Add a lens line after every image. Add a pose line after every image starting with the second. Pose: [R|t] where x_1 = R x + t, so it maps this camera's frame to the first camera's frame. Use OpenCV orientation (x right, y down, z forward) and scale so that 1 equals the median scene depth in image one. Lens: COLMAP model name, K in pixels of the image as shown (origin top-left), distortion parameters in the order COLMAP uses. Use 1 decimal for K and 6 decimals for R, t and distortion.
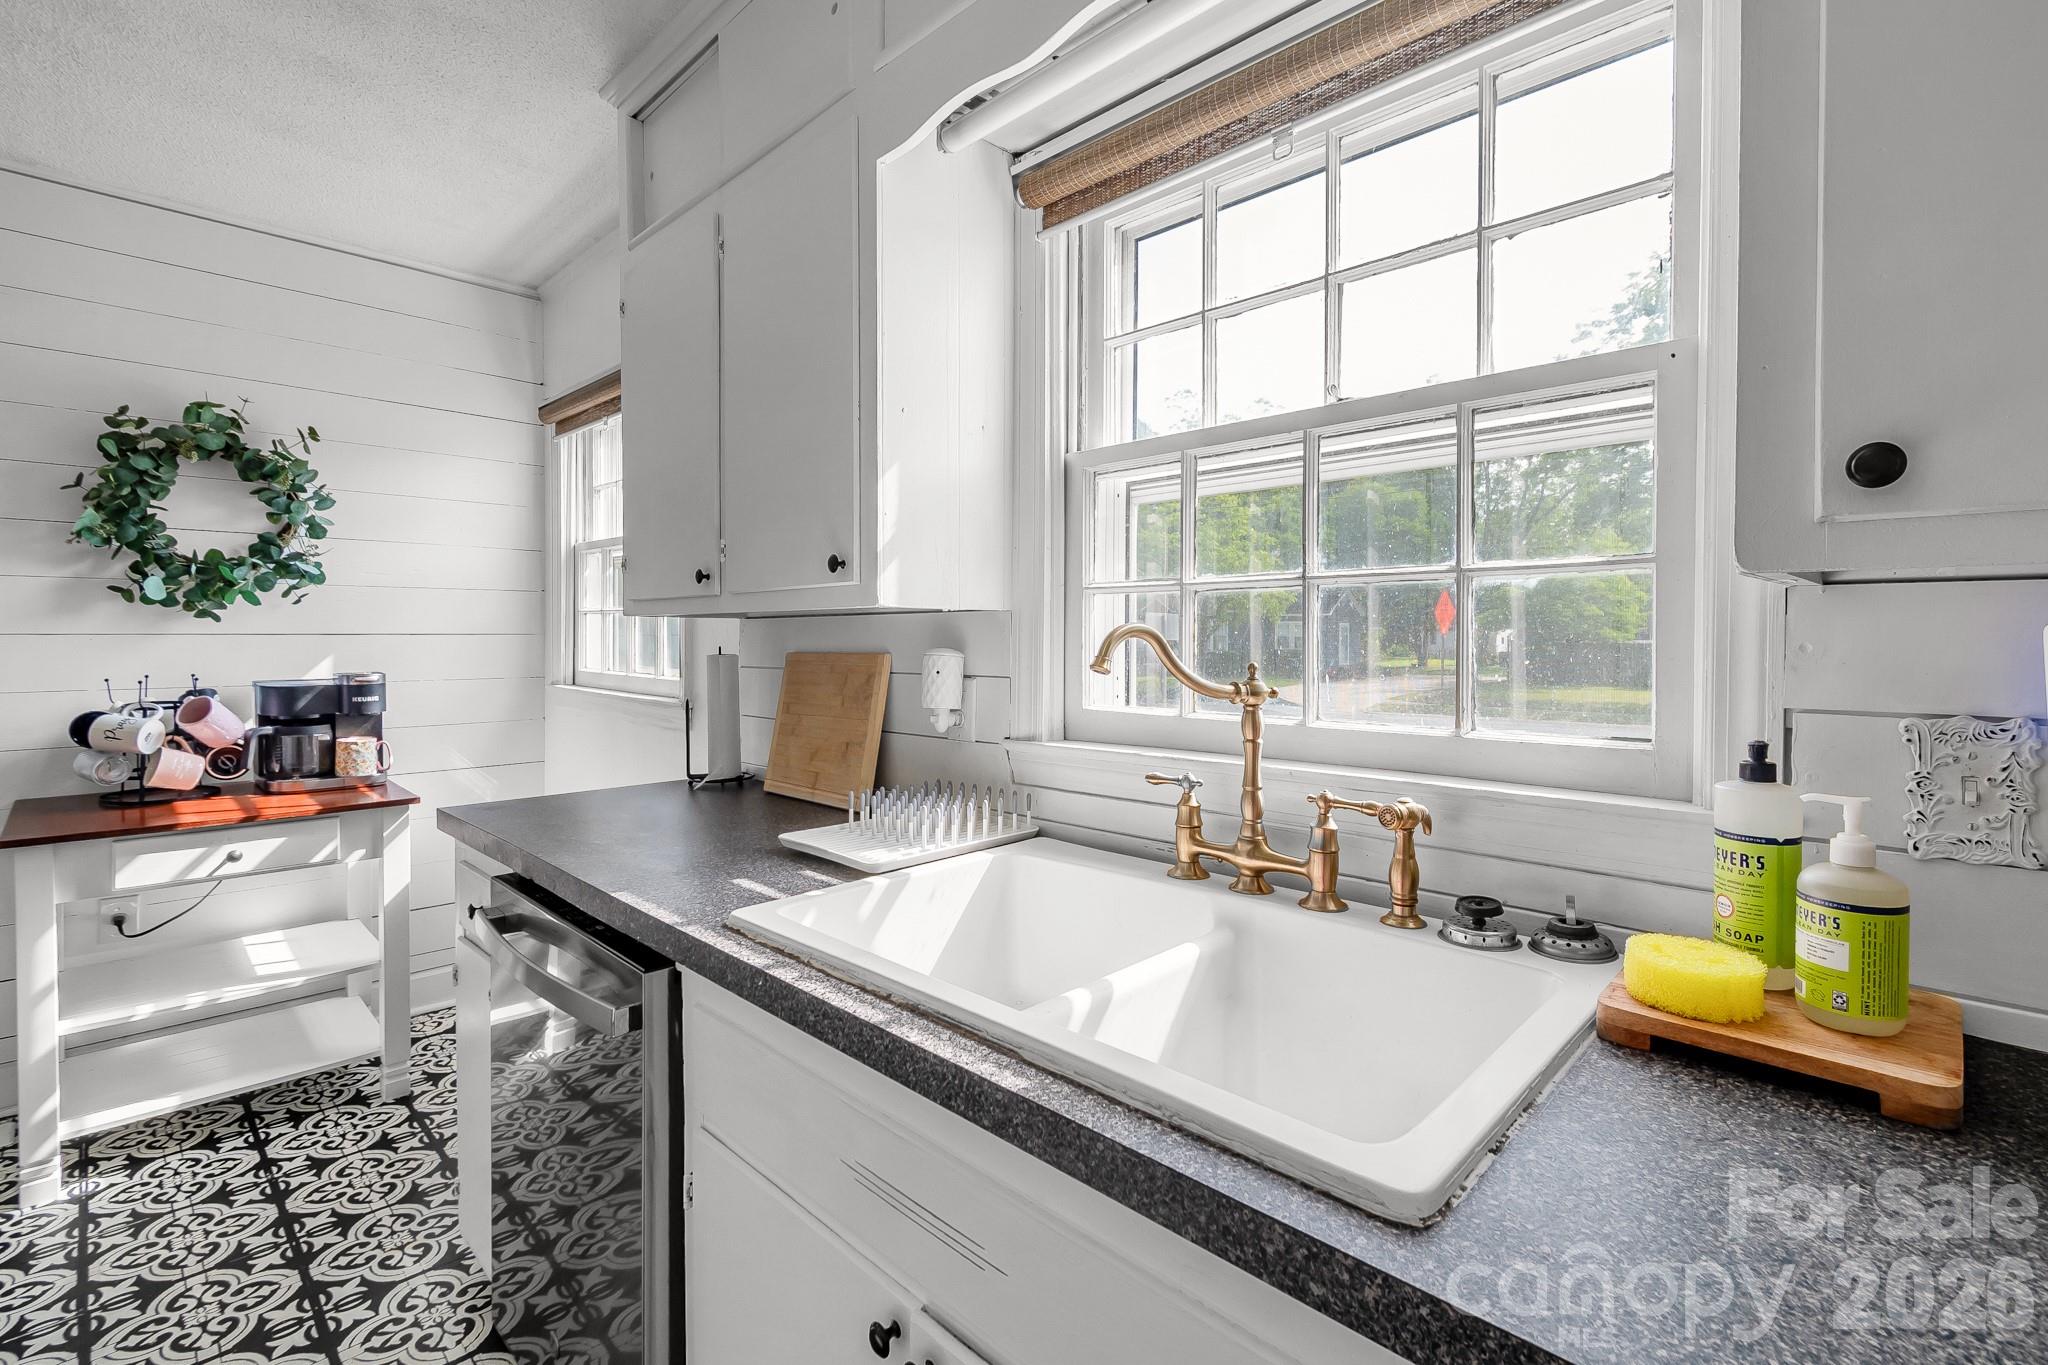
lens RADIAL K [[914.0, 0, 1032.3], [0, 914.0, 650.2], [0, 0, 1]] dist [-0.000751, -0.000366]
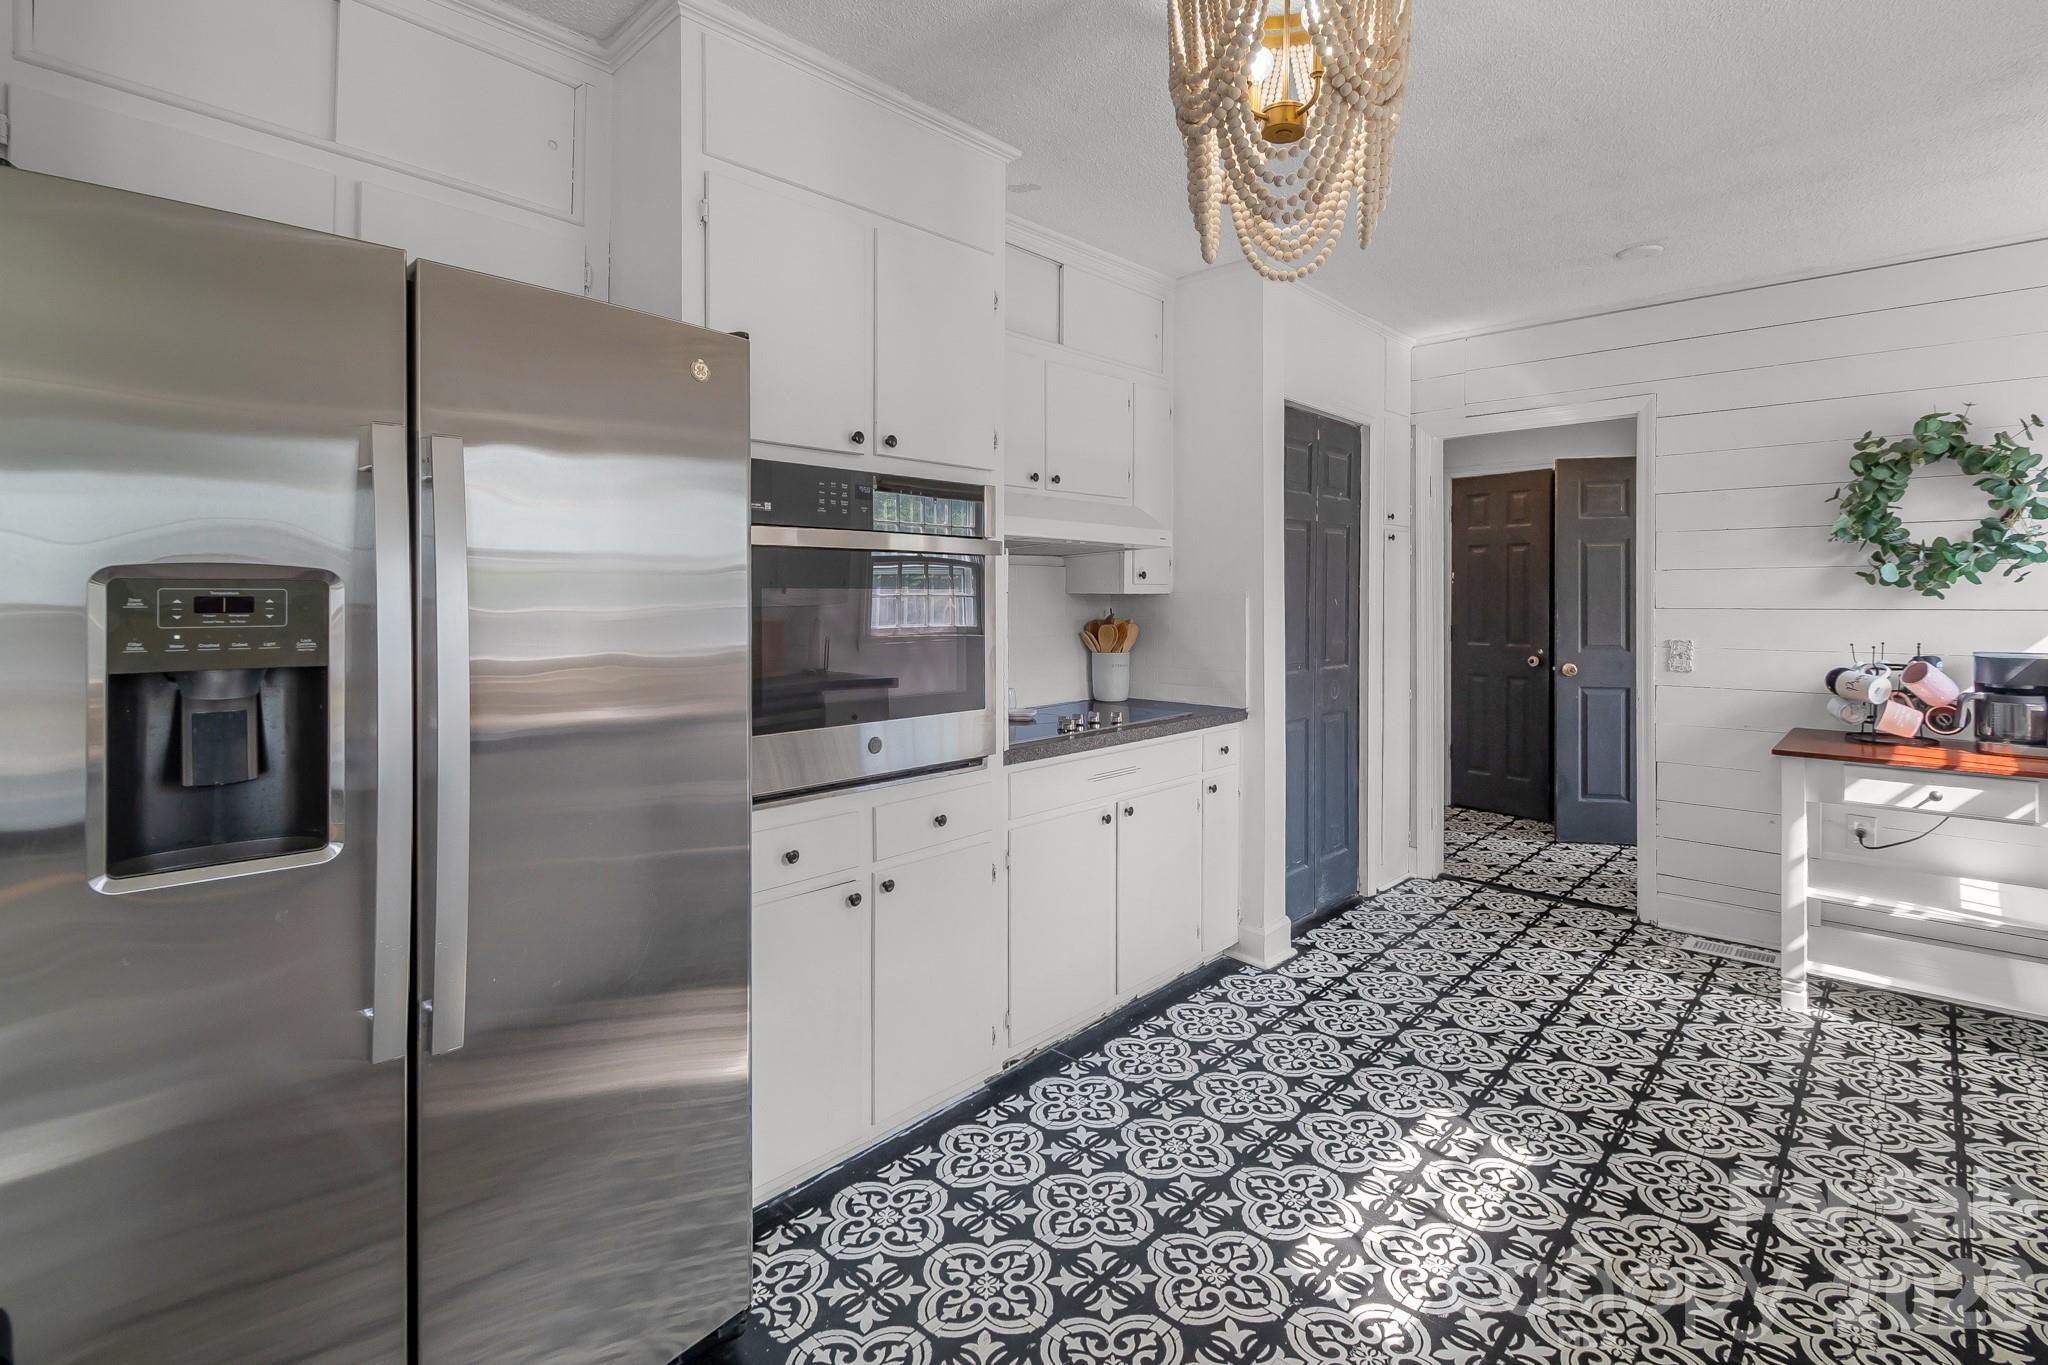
lens RADIAL K [[1010.0, 0, 1001.1], [0, 1010.0, 603.0], [0, 0, 1]] dist [0.001557, -0.000817]
pose [[0.006187, -0.000303, -0.999981, 0.411153], [-0.018063, 0.999837, -0.000414, -0.004169], [0.999818, 0.018066, 0.006181, -0.219484]]
